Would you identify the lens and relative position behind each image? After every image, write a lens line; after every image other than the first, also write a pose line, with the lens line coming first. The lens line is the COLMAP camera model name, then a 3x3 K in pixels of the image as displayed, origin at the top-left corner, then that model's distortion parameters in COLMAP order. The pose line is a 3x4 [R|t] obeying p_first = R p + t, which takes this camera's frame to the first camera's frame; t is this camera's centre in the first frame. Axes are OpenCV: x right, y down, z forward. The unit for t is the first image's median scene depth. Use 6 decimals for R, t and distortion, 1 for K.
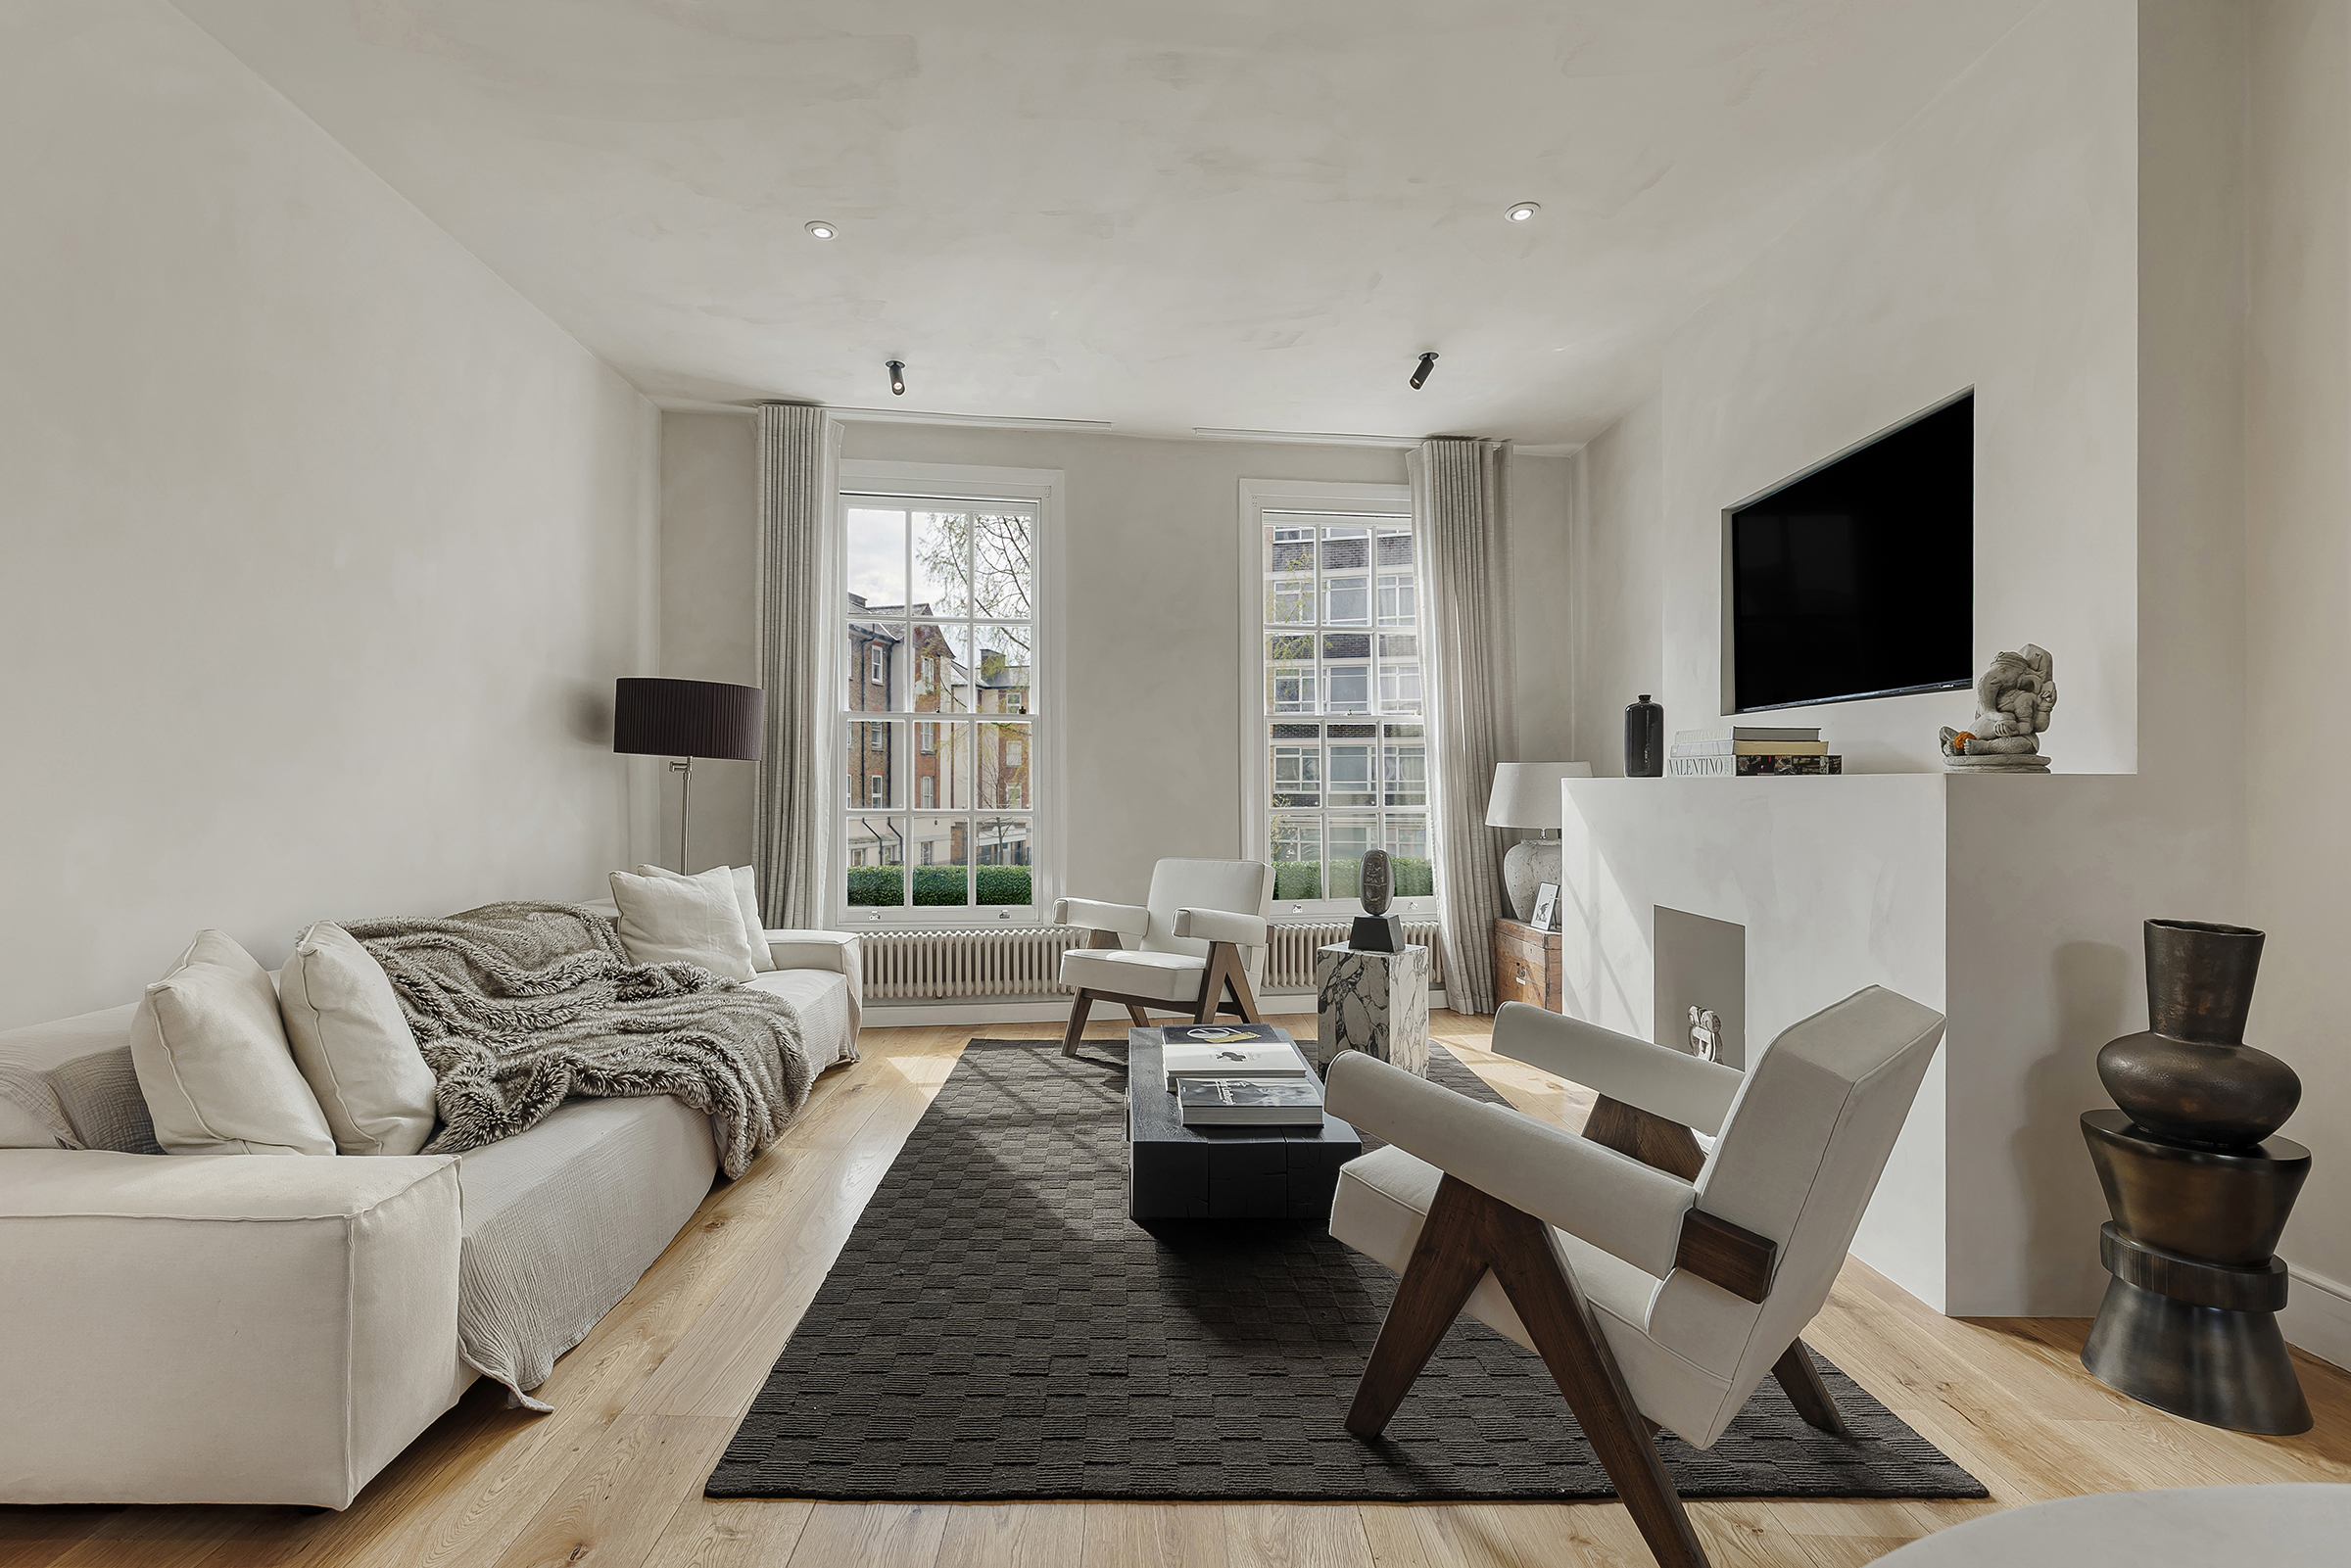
lens RADIAL K [[1015.7, 0, 1173.5], [0, 1015.7, 767.1], [0, 0, 1]] dist [-0.009677, -0.004089]
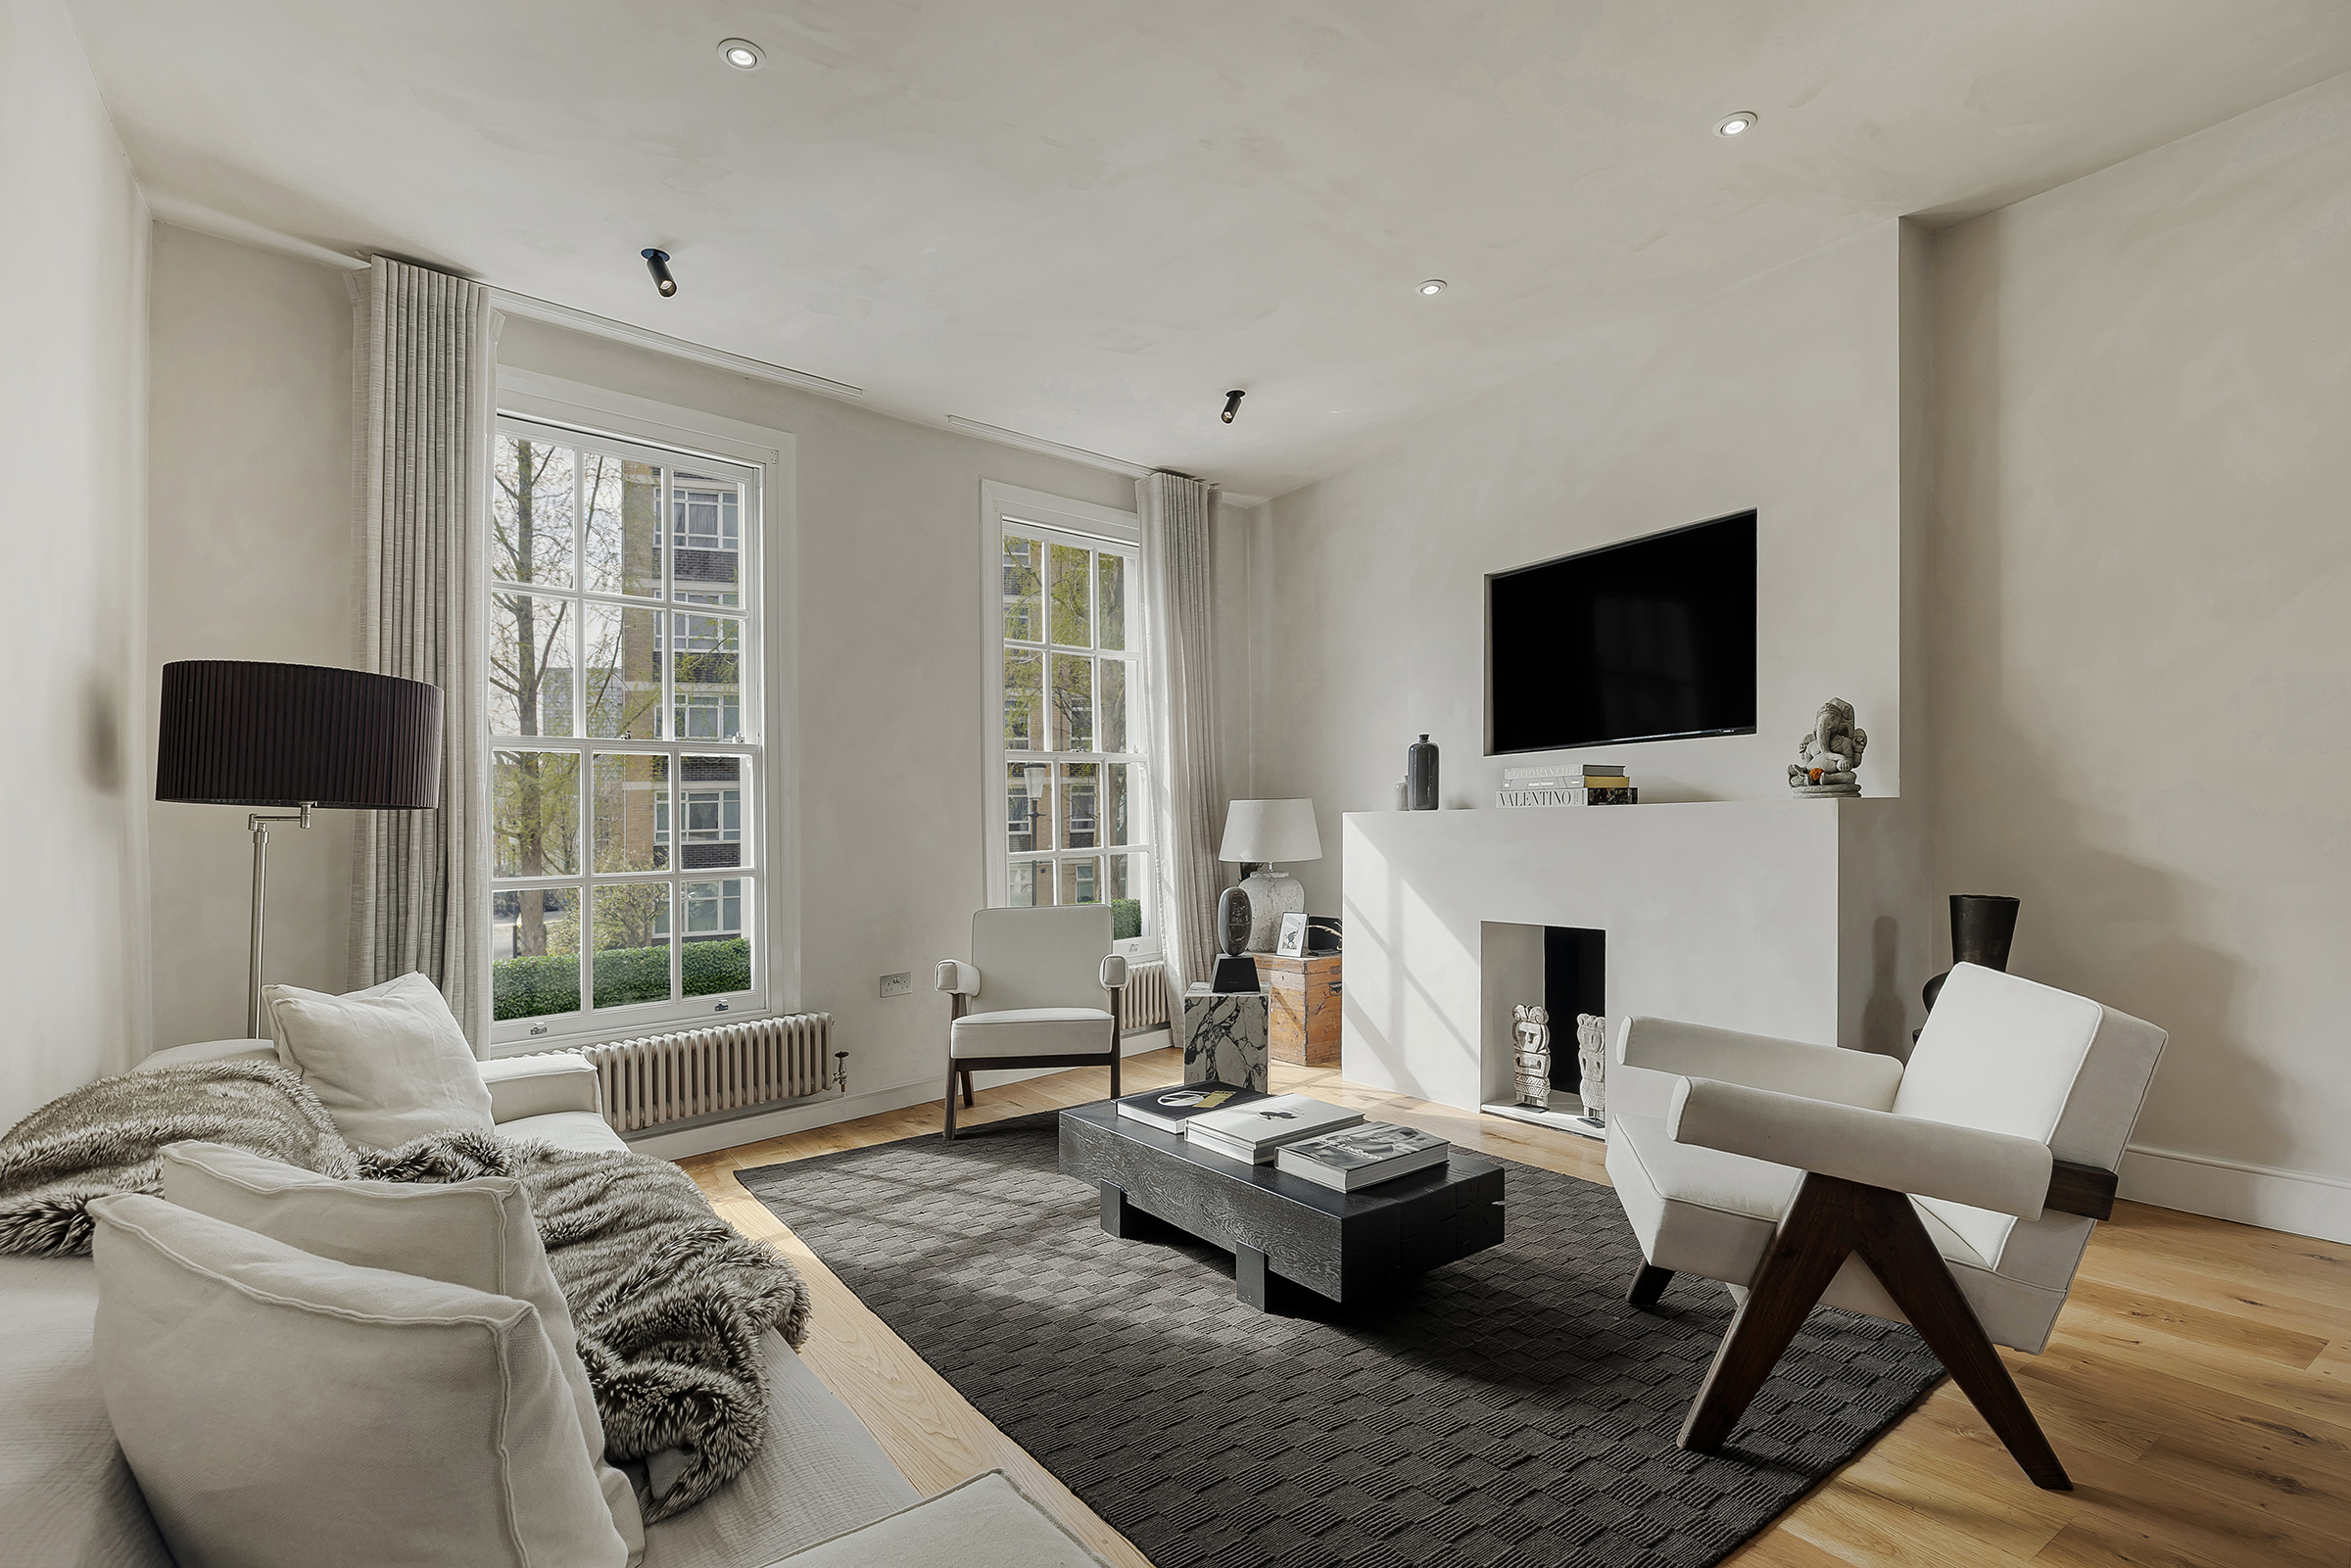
lens RADIAL K [[1059.5, 0, 1168.4], [0, 1059.5, 810.5], [0, 0, 1]] dist [-0.011690, -0.002063]
pose [[0.829494, -0.018414, 0.558212, -0.424991], [0.017706, 0.999821, 0.006670, -0.001228], [-0.558234, 0.004351, 0.829672, 0.191313]]
